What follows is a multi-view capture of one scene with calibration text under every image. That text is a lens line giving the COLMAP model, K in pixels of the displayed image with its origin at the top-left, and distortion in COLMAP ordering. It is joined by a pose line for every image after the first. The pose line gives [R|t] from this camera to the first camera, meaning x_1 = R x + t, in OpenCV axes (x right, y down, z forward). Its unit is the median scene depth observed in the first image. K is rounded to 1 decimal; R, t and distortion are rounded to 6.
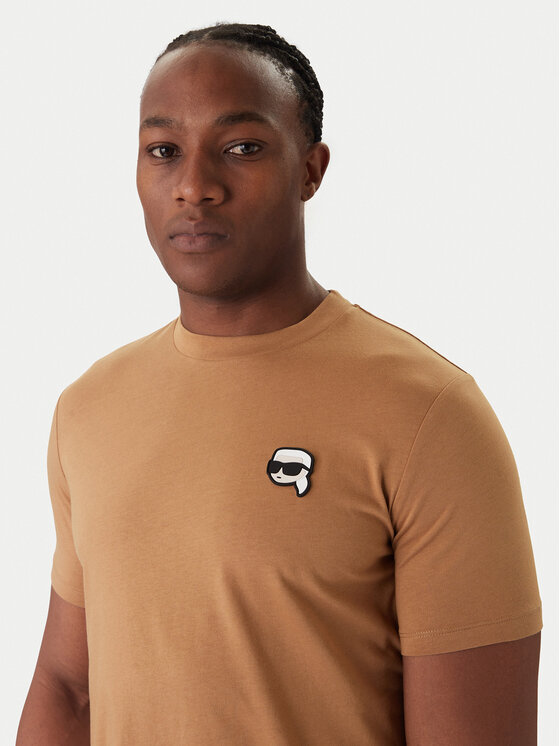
lens RADIAL K [[1046.4, 0, 280.0], [0, 1046.4, 373.0], [0, 0, 1]] dist [-0.027876, 0.006008]
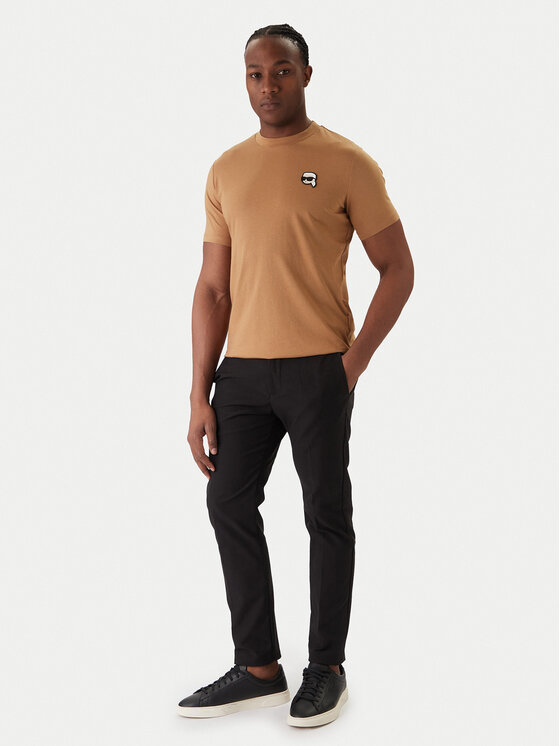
lens RADIAL K [[1046.4, 0, 280.0], [0, 1046.4, 373.0], [0, 0, 1]] dist [-0.027876, 0.006008]
pose [[0.995564, -0.093955, -0.004887, -0.108673], [0.093116, 0.976592, 0.193898, 0.040890], [-0.013445, -0.193494, 0.981009, -2.045099]]
